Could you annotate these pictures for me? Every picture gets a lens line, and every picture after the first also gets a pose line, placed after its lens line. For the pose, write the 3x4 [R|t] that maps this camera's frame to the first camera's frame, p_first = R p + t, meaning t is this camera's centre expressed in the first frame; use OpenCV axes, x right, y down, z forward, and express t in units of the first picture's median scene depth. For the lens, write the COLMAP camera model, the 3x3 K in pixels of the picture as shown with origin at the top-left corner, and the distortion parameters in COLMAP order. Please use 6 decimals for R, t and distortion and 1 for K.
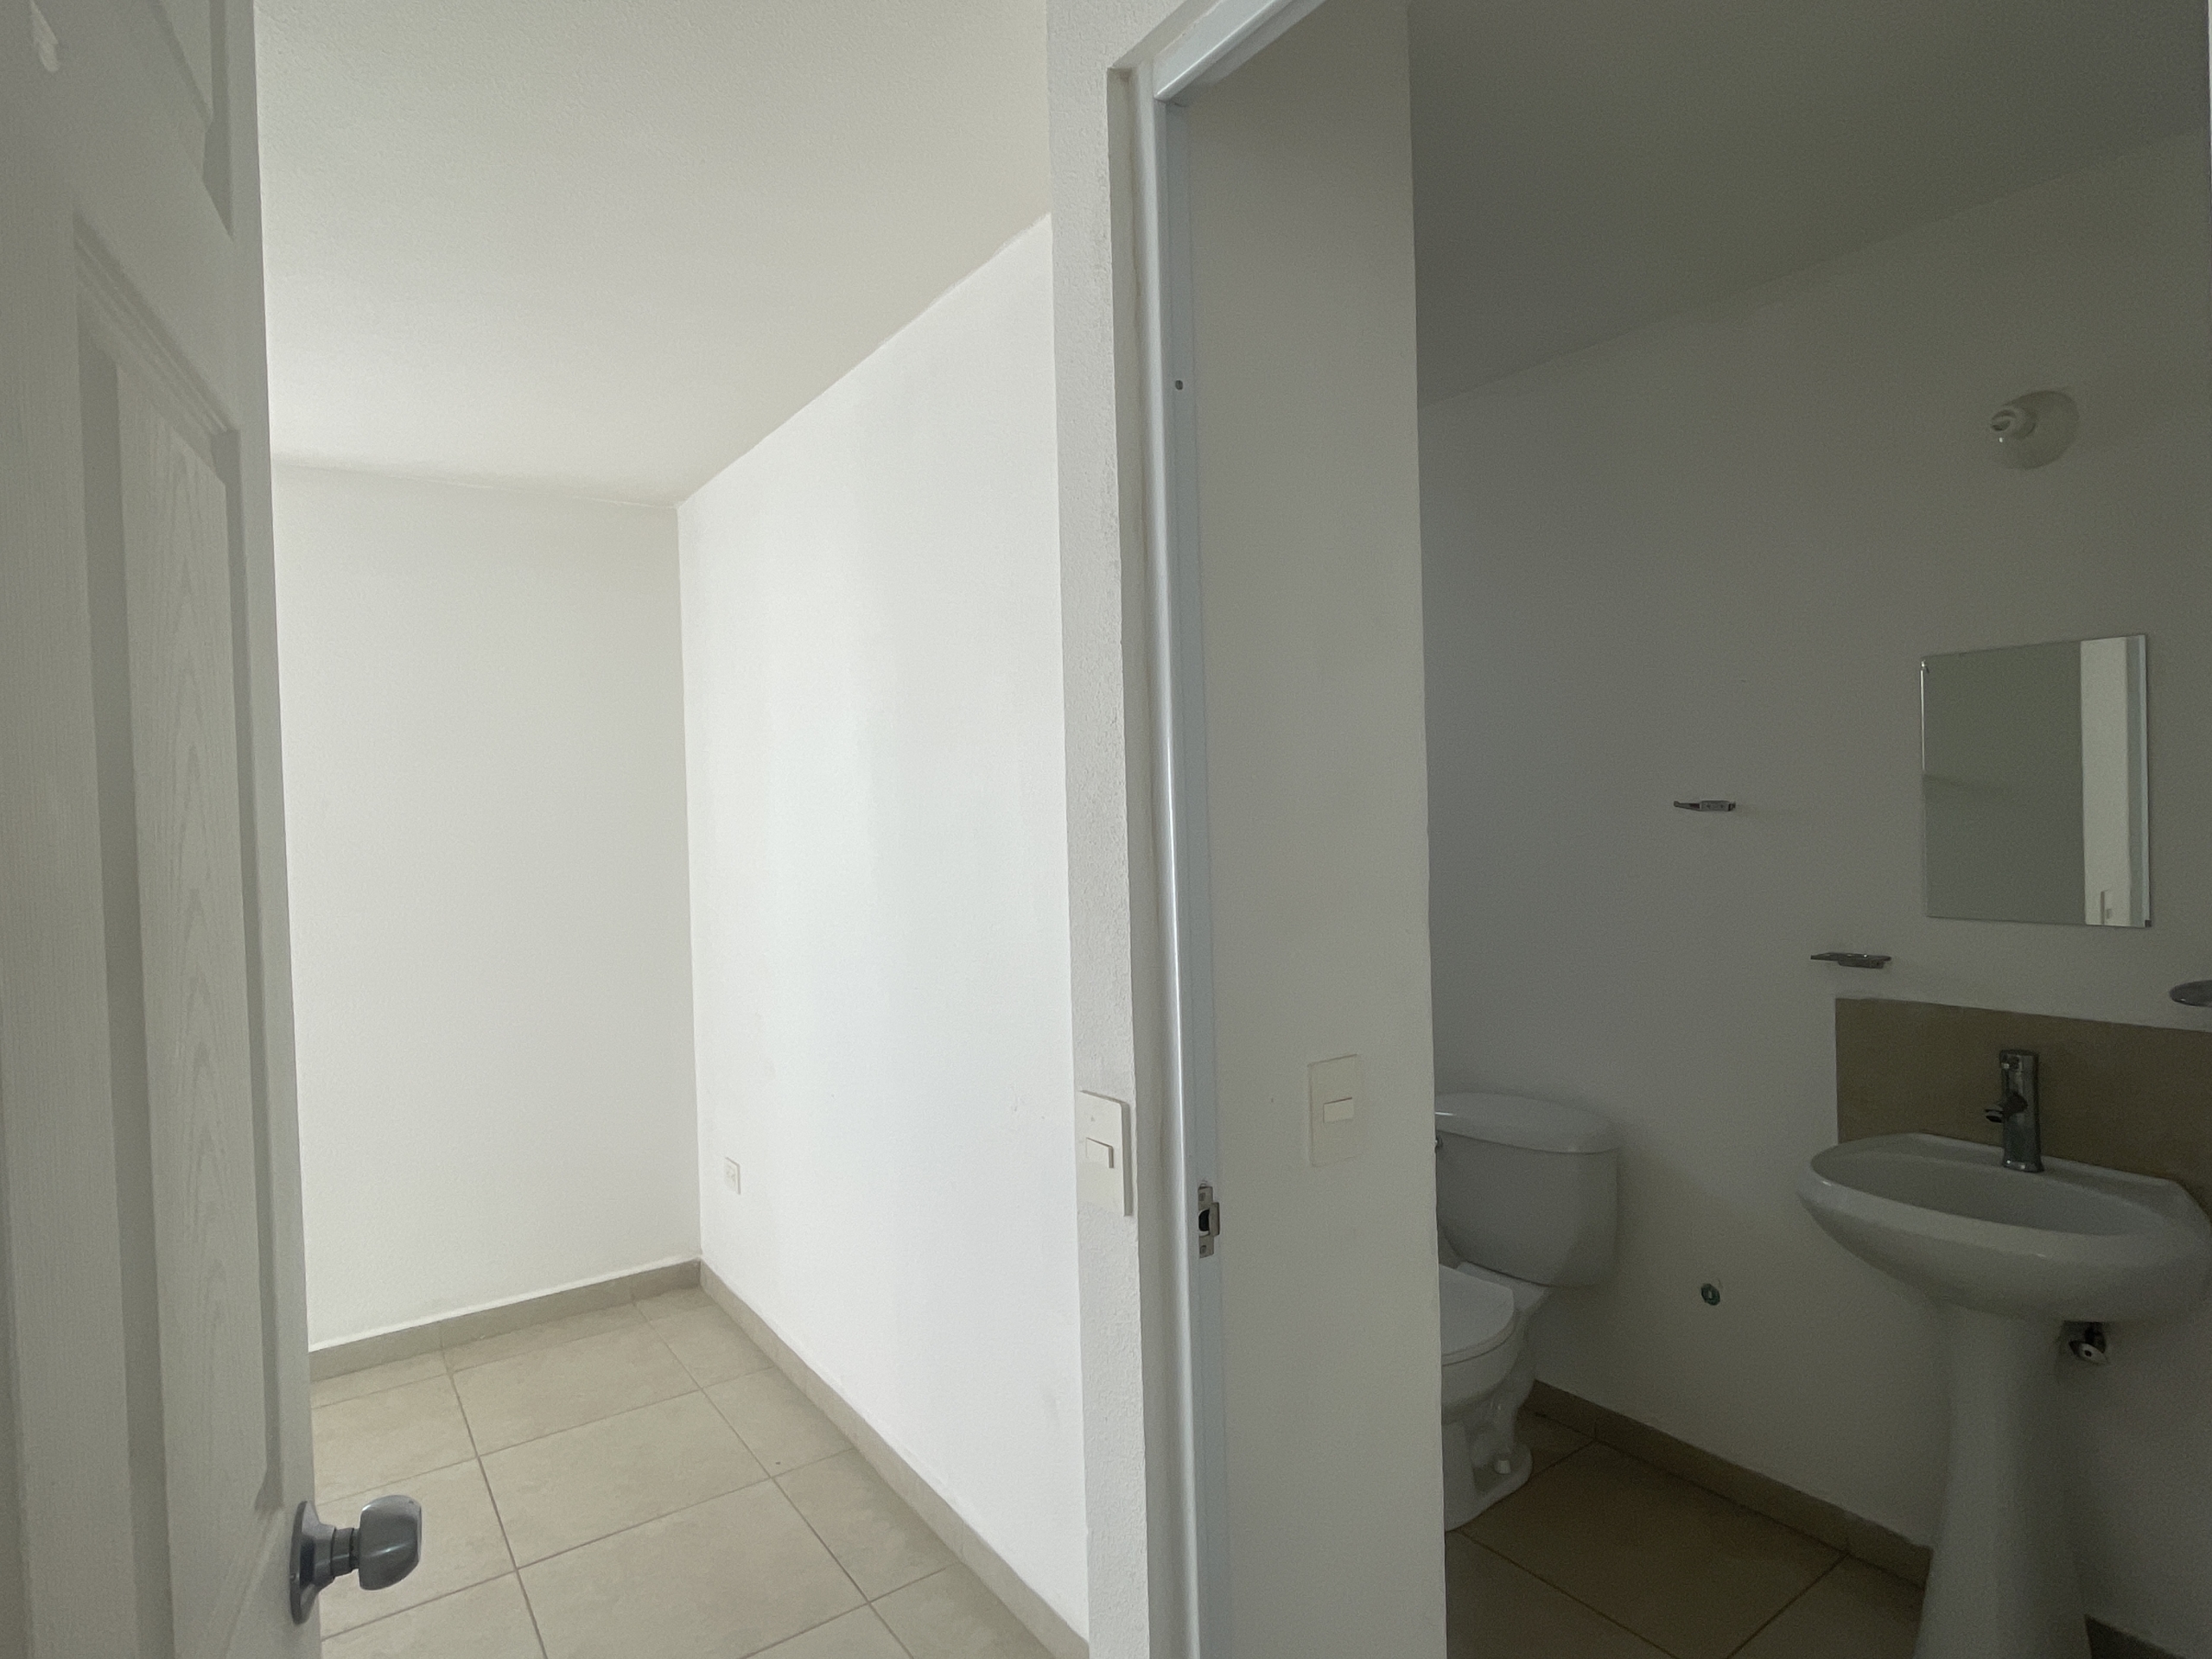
lens RADIAL K [[1167.9, 0, 1106.0], [0, 1167.9, 829.5], [0, 0, 1]] dist [-0.002153, 0.000878]
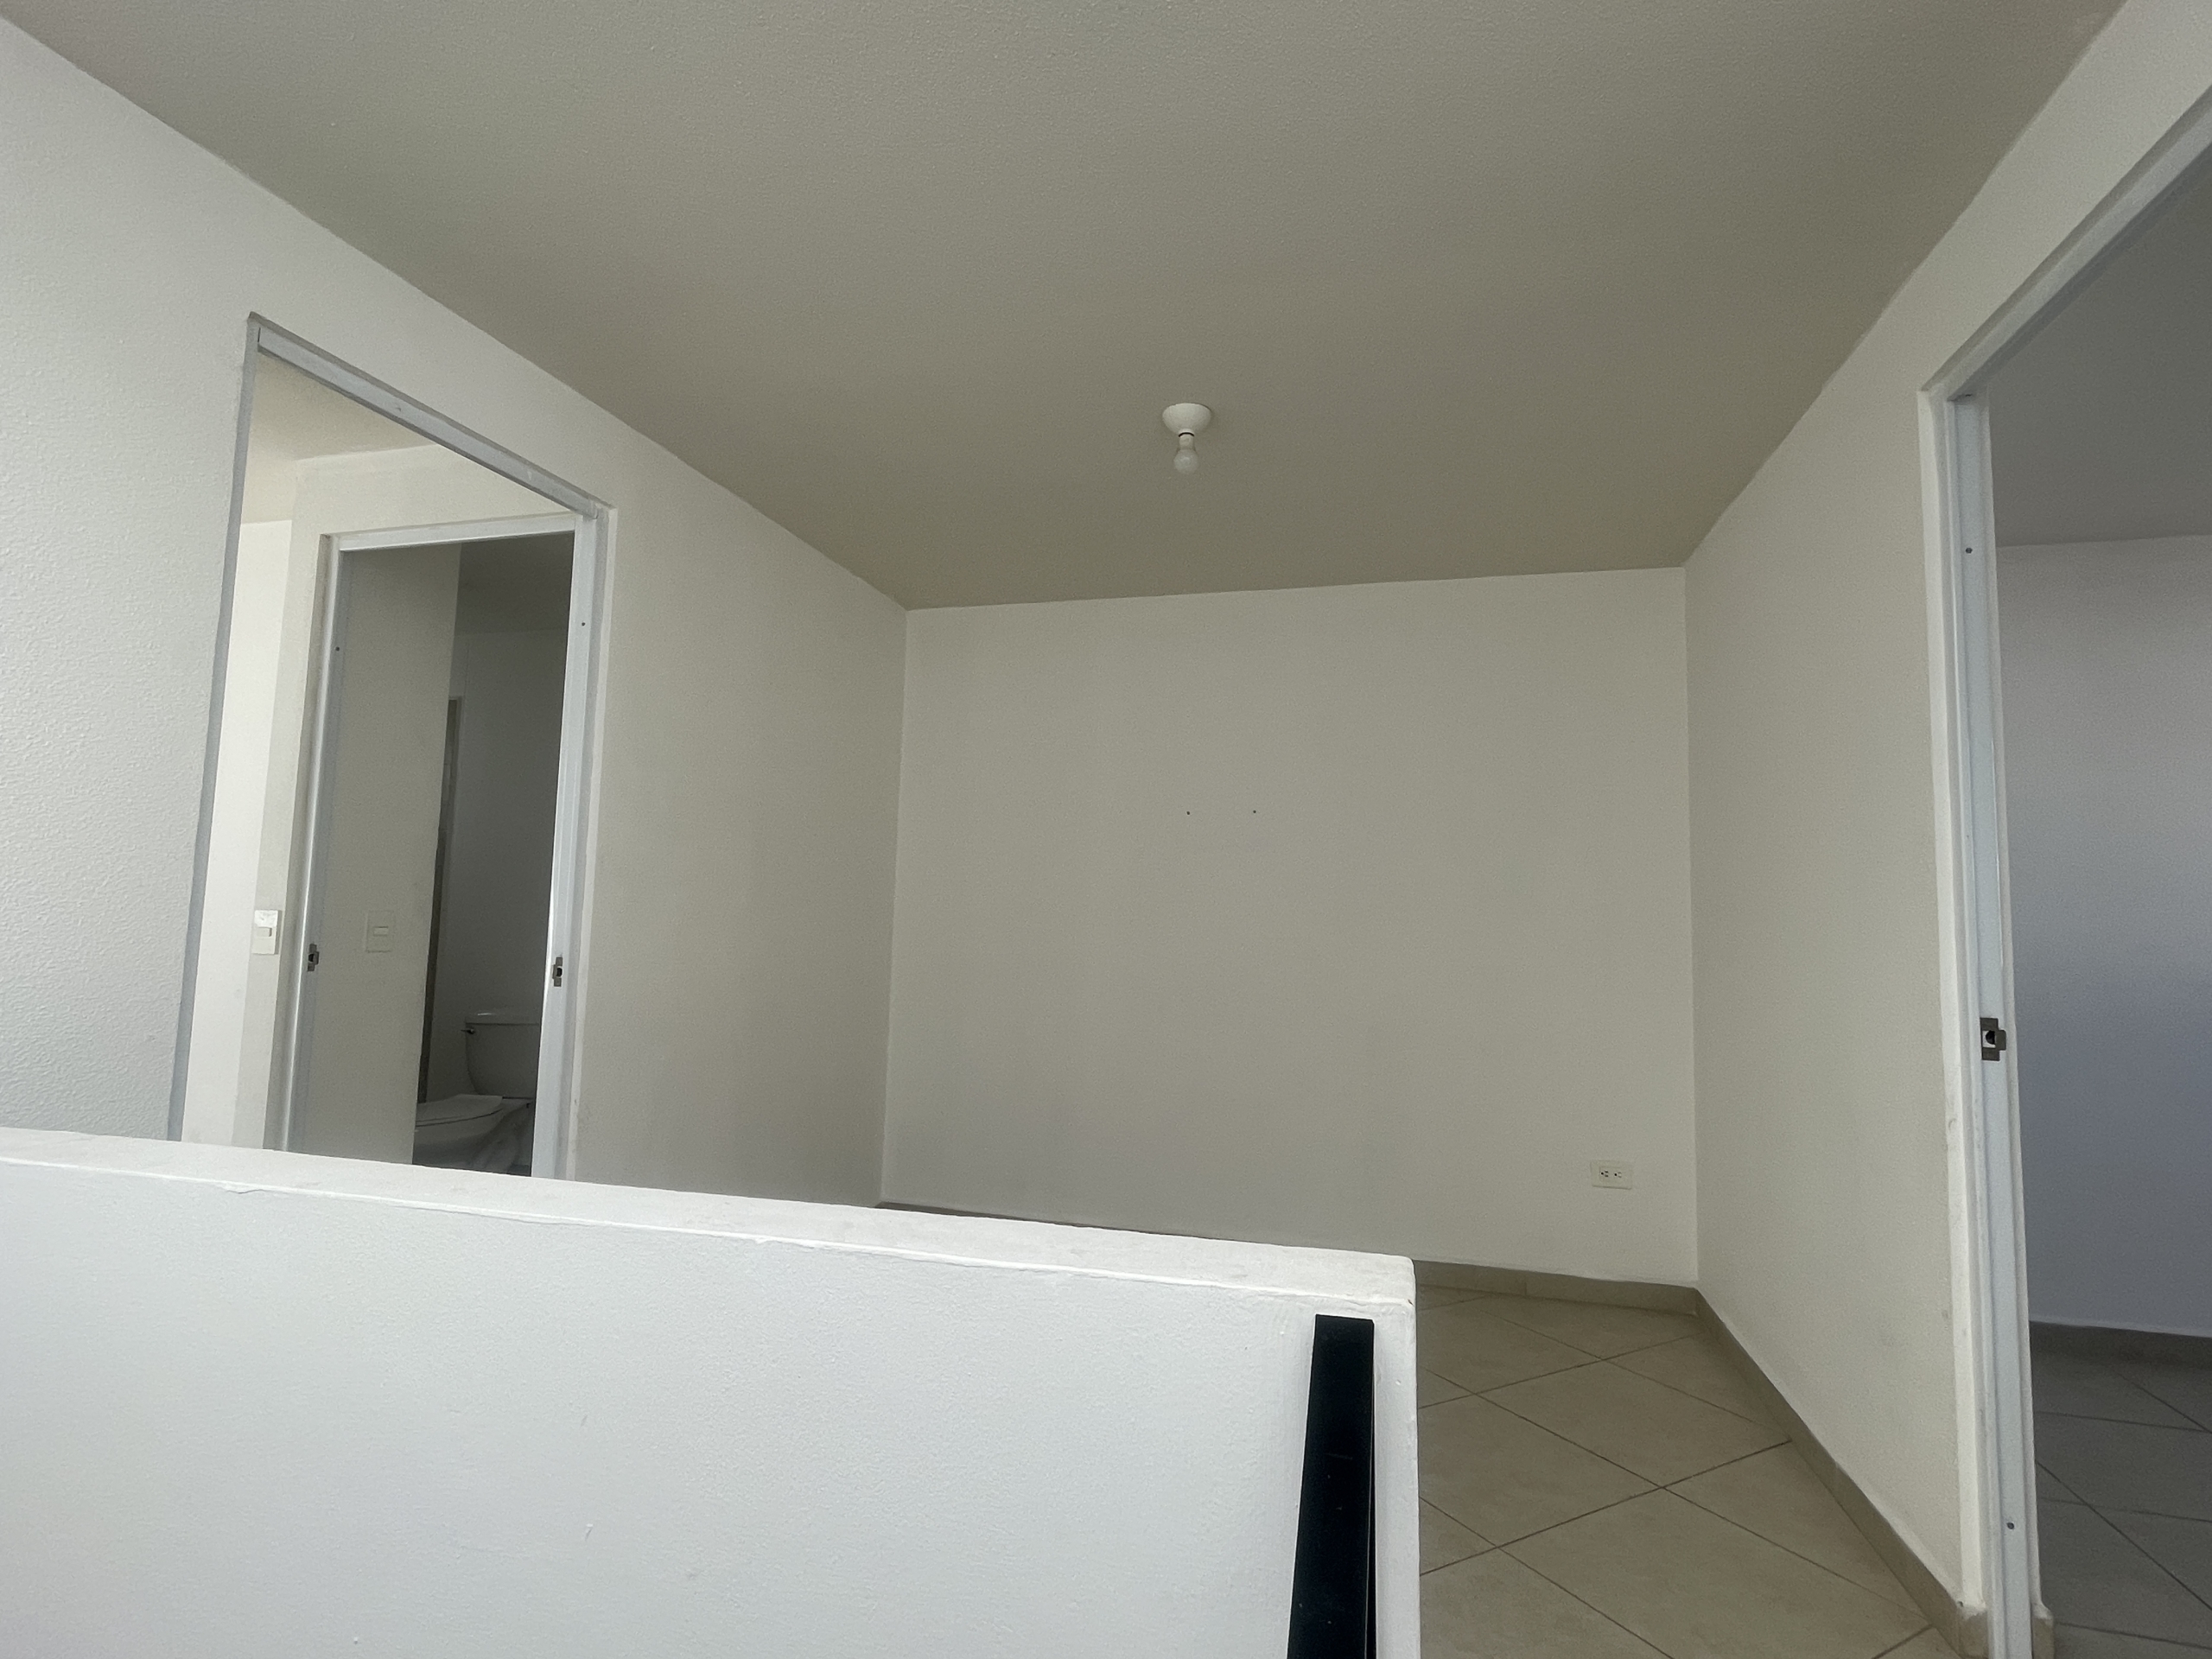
lens RADIAL K [[1086.0, 0, 1098.9], [0, 1086.0, 829.0], [0, 0, 1]] dist [0.000148, 0.000085]
pose [[0.775613, 0.104760, 0.622455, -0.056481], [-0.035040, 0.991757, -0.123253, 0.170006], [-0.630235, 0.073786, 0.772890, -1.224923]]
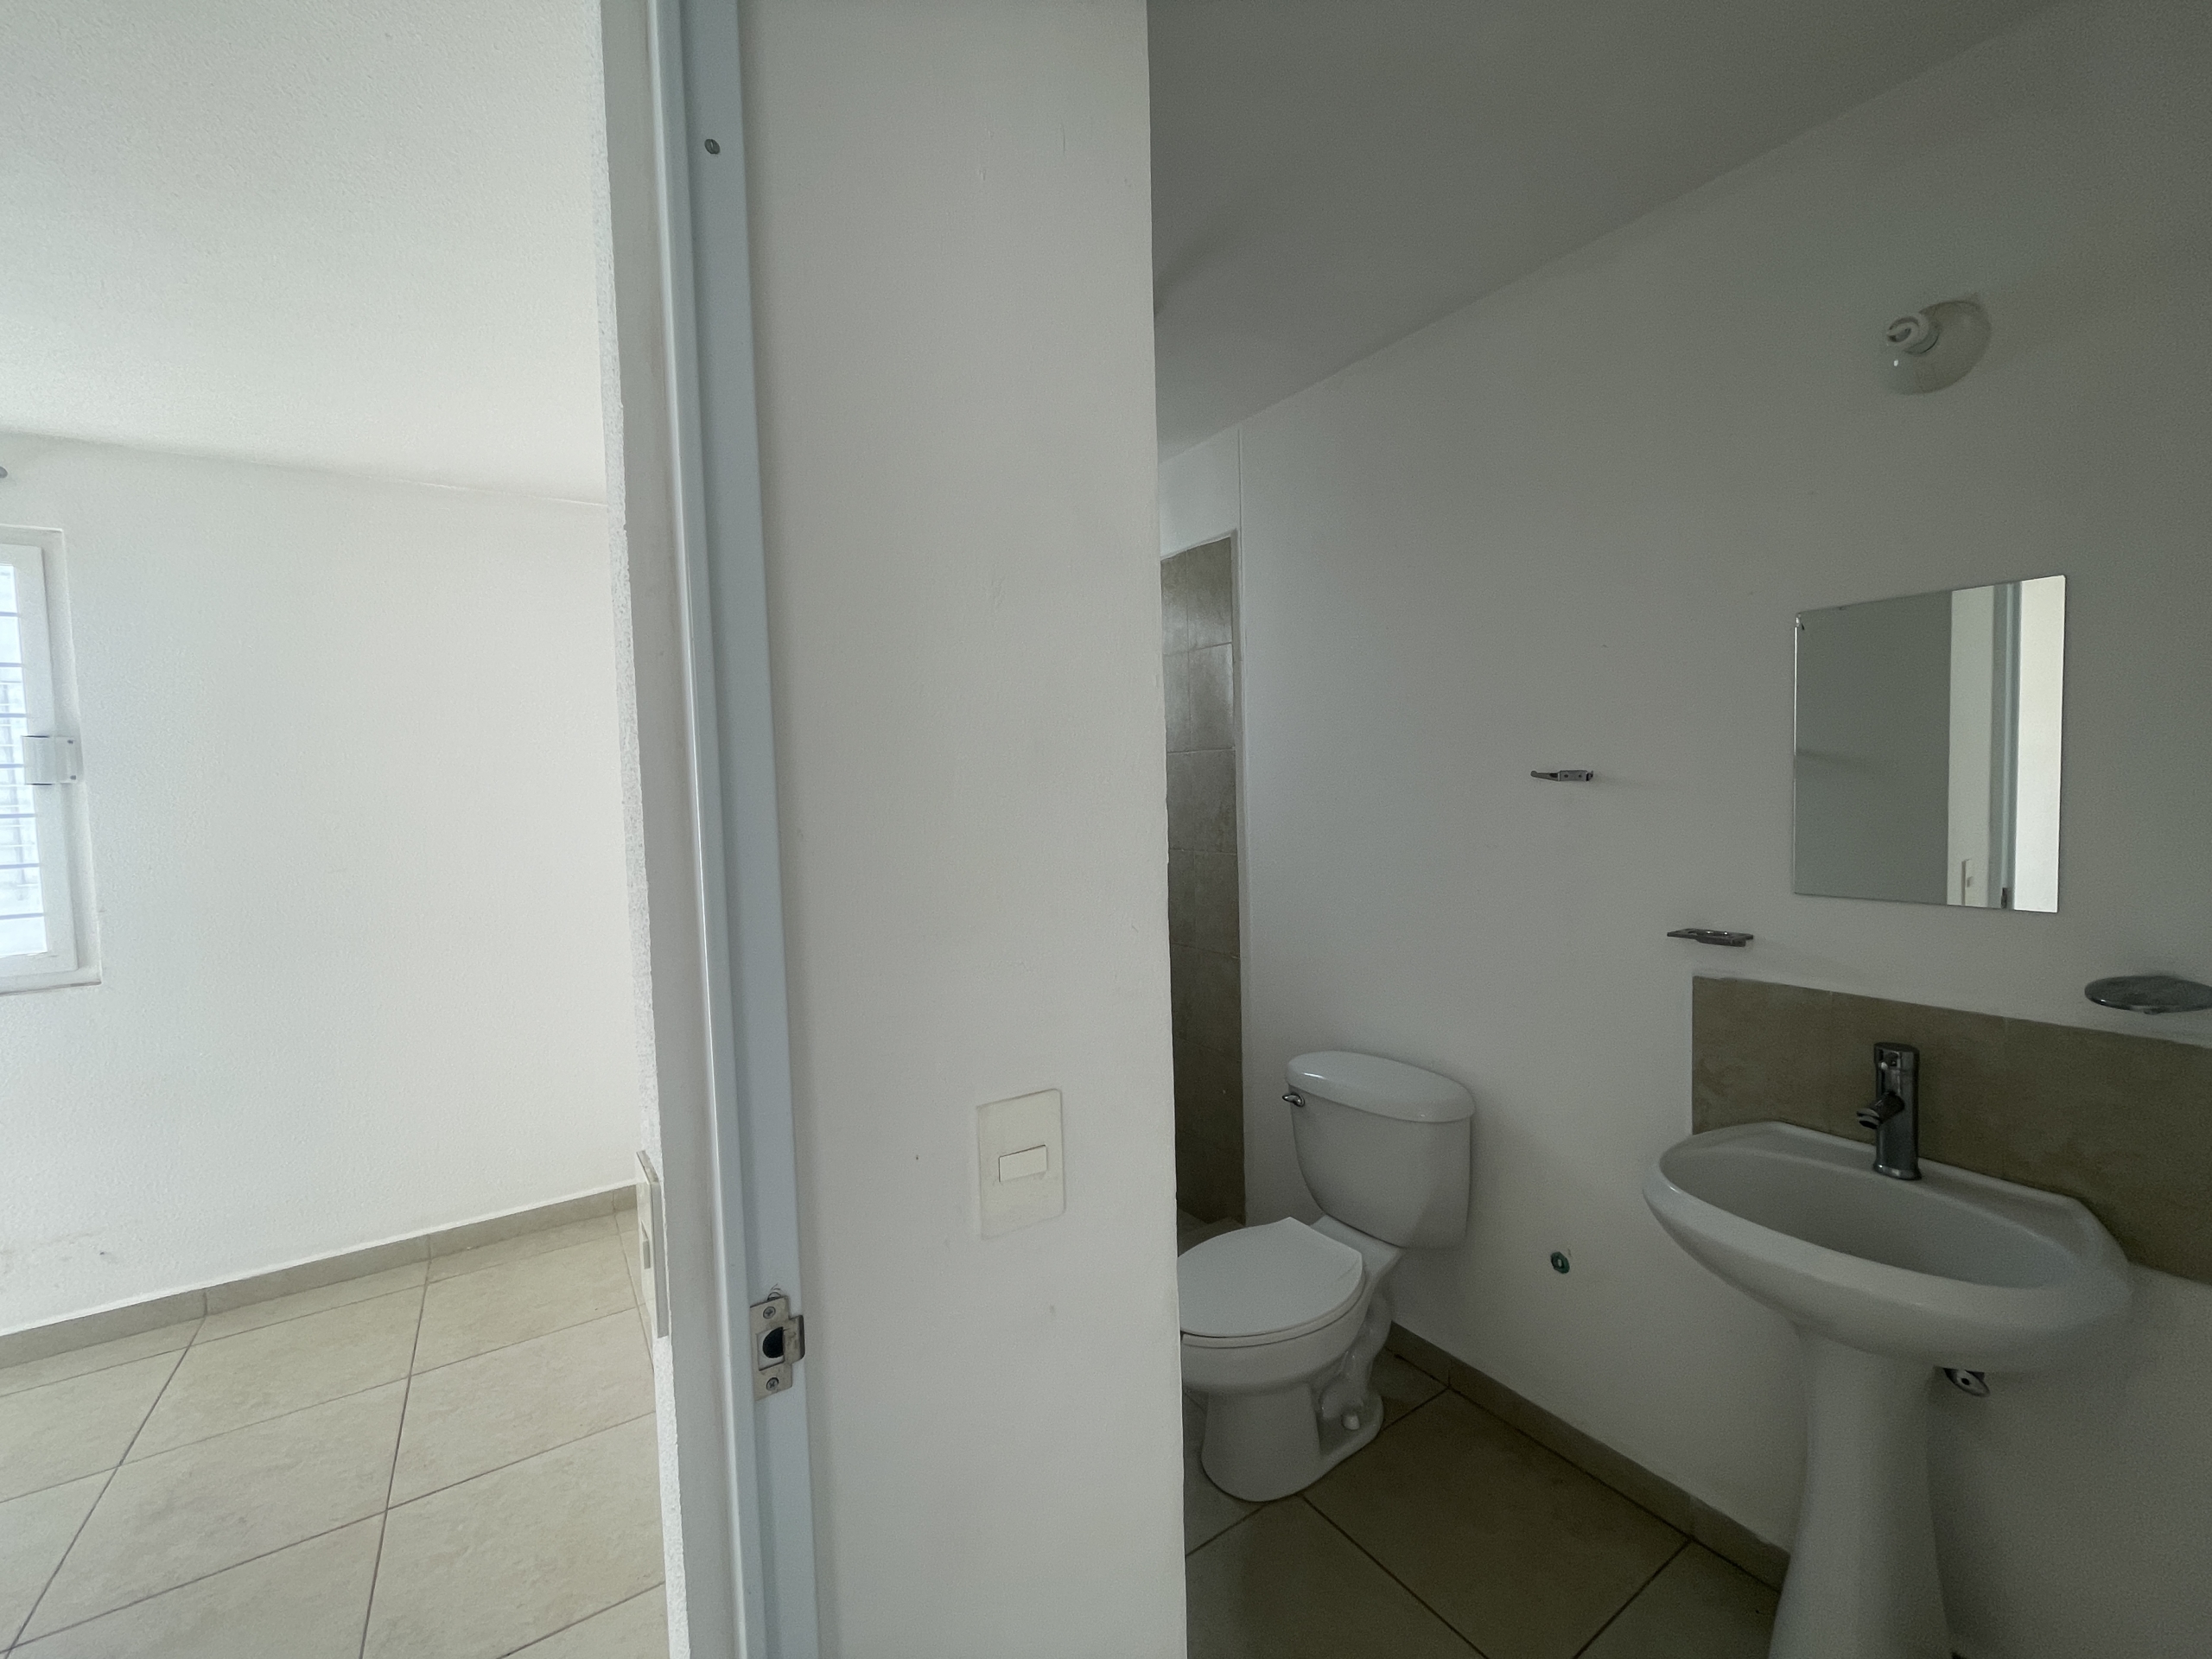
lens RADIAL K [[894.5, 0, 1106.0], [0, 894.5, 829.5], [0, 0, 1]] dist [-0.001177, -0.000372]
pose [[0.999496, 0.002029, -0.031694, 0.180774], [-0.000954, 0.999425, 0.033892, -0.000081], [0.031745, -0.033844, 0.998923, 0.277431]]
